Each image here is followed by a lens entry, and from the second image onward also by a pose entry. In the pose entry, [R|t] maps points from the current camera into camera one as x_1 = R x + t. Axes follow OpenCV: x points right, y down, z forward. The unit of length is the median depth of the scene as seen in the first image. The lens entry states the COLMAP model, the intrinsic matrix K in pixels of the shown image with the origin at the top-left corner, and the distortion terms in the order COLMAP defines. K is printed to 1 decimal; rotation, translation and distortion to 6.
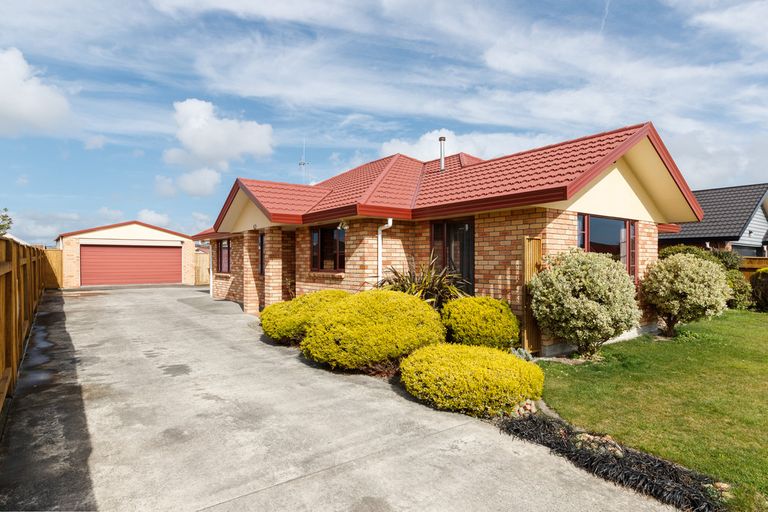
lens RADIAL K [[411.0, 0, 382.8], [0, 411.0, 269.5], [0, 0, 1]] dist [0.001940, 0.000374]
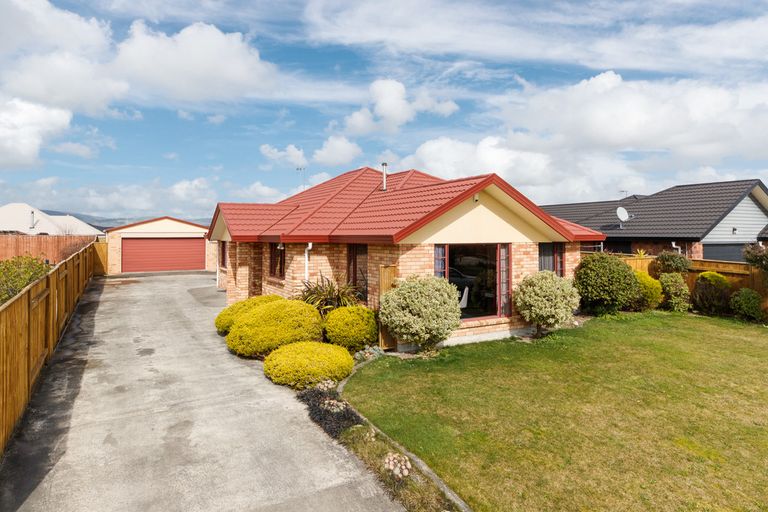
lens RADIAL K [[450.4, 0, 383.4], [0, 450.4, 231.1], [0, 0, 1]] dist [0.005789, 0.001296]
pose [[0.989501, 0.000647, -0.144524, 0.469274], [-0.003537, 0.999799, -0.019739, -0.135377], [0.144483, 0.020043, 0.989304, -0.422097]]
